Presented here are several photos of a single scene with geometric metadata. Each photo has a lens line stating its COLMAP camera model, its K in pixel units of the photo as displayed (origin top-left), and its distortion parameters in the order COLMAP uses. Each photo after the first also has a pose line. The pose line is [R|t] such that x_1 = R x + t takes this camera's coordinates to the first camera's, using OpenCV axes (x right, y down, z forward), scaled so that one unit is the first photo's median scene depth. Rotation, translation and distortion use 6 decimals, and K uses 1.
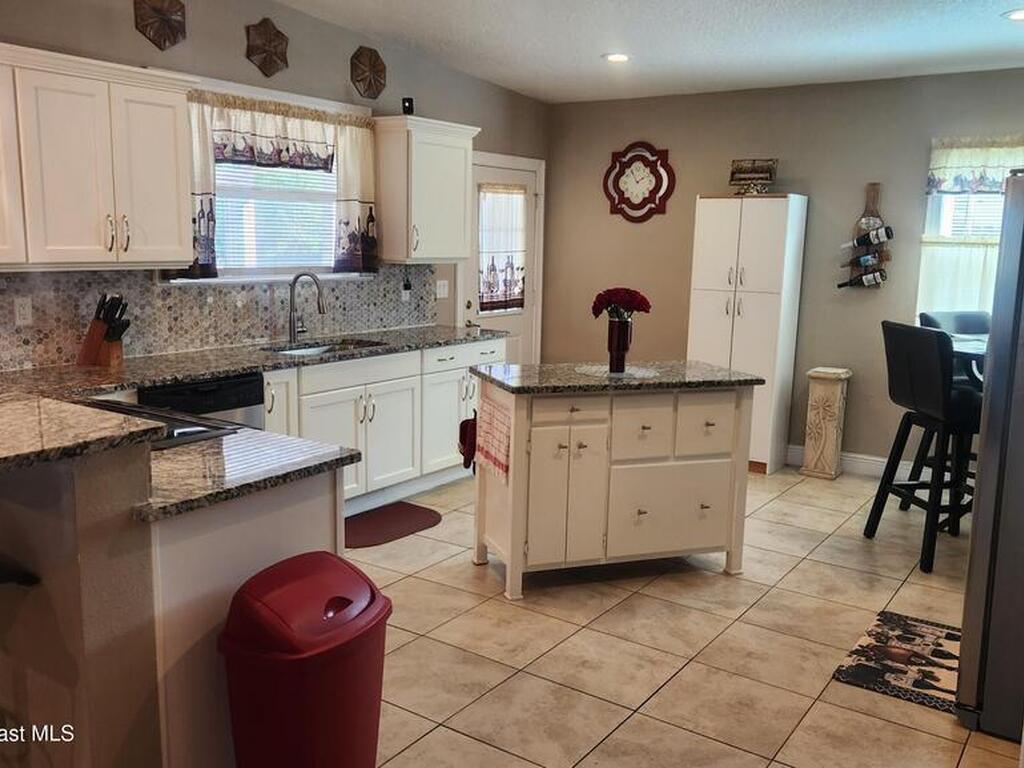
lens RADIAL K [[901.7, 0, 512.0], [0, 901.7, 384.0], [0, 0, 1]] dist [0.100212, -0.141391]
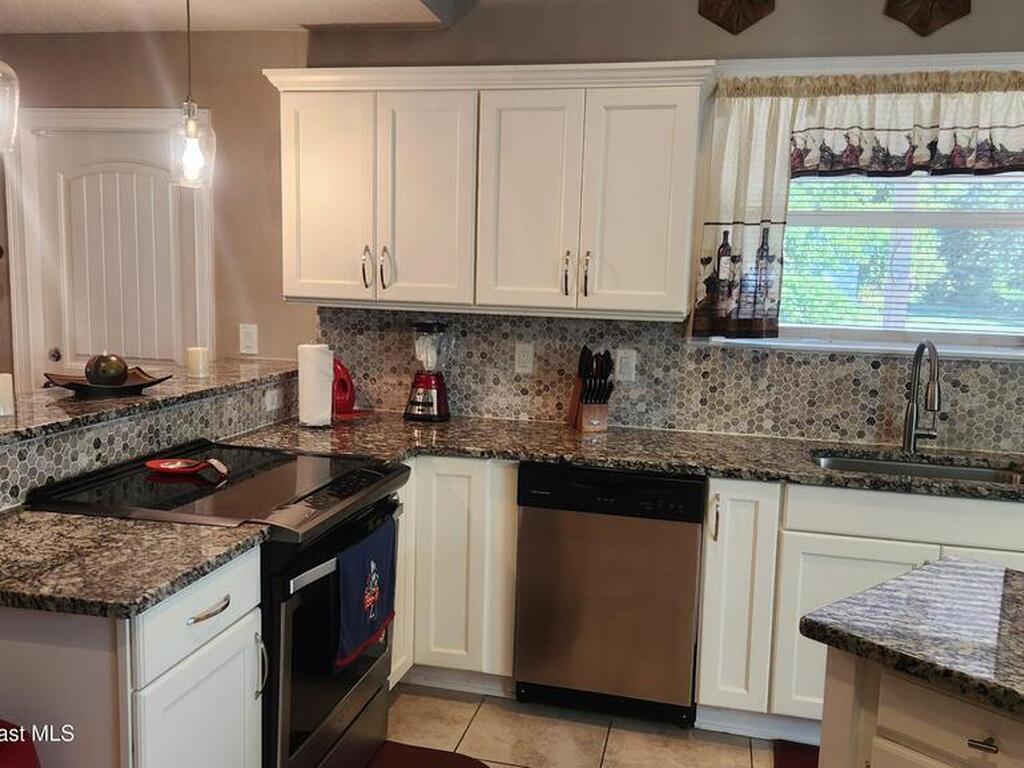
lens RADIAL K [[905.3, 0, 512.9], [0, 905.3, 393.9], [0, 0, 1]] dist [0.104526, -0.140746]
pose [[0.366381, 0.115689, -0.923245, 0.262991], [-0.175458, 0.983029, 0.053551, -0.077213], [0.913772, 0.142371, 0.380461, 0.549003]]
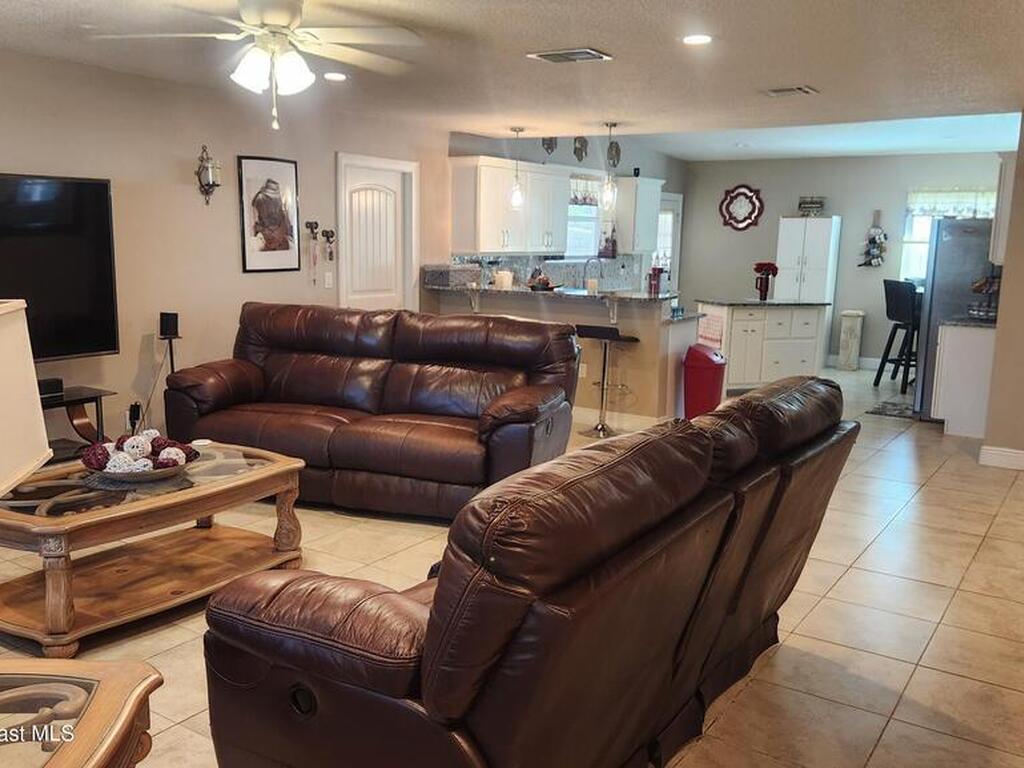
lens RADIAL K [[905.3, 0, 512.9], [0, 905.3, 393.9], [0, 0, 1]] dist [0.104526, -0.140746]
pose [[0.999887, -0.002459, 0.014831, -0.467468], [0.002348, 0.999969, 0.007458, 0.173012], [-0.014849, -0.007422, 0.999862, -1.073274]]
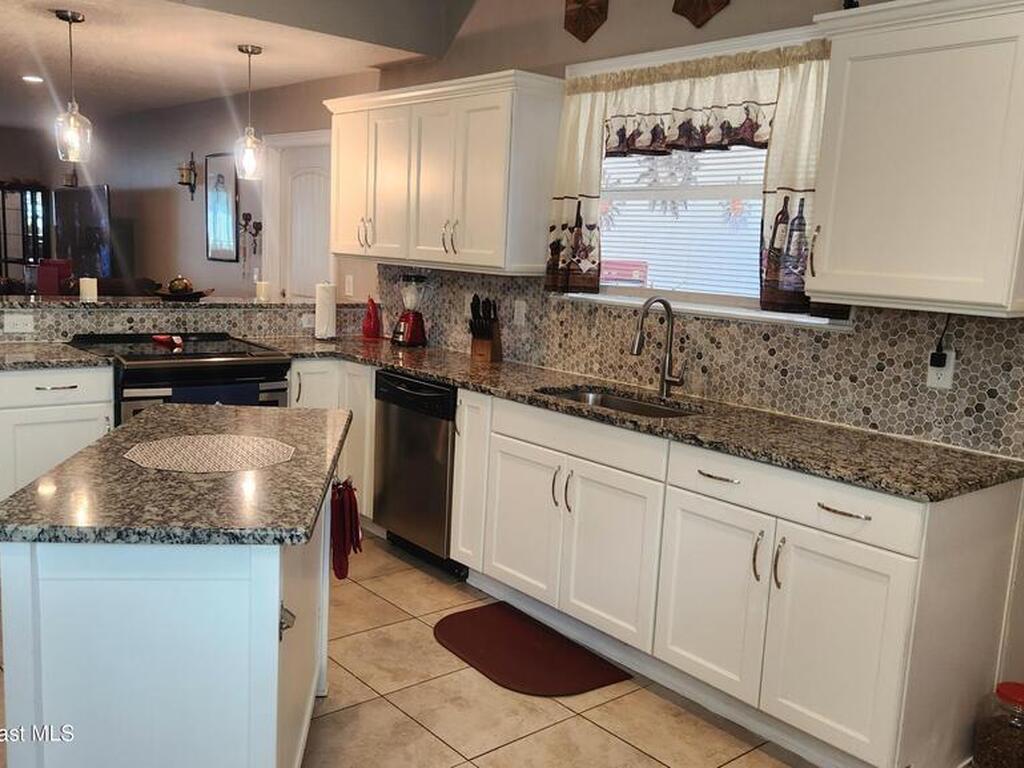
lens RADIAL K [[905.3, 0, 512.9], [0, 905.3, 393.9], [0, 0, 1]] dist [0.104526, -0.140746]
pose [[-0.247802, 0.119462, -0.961417, 0.522334], [-0.218360, 0.959947, 0.175561, -0.160556], [0.943882, 0.253439, -0.211791, 1.134053]]
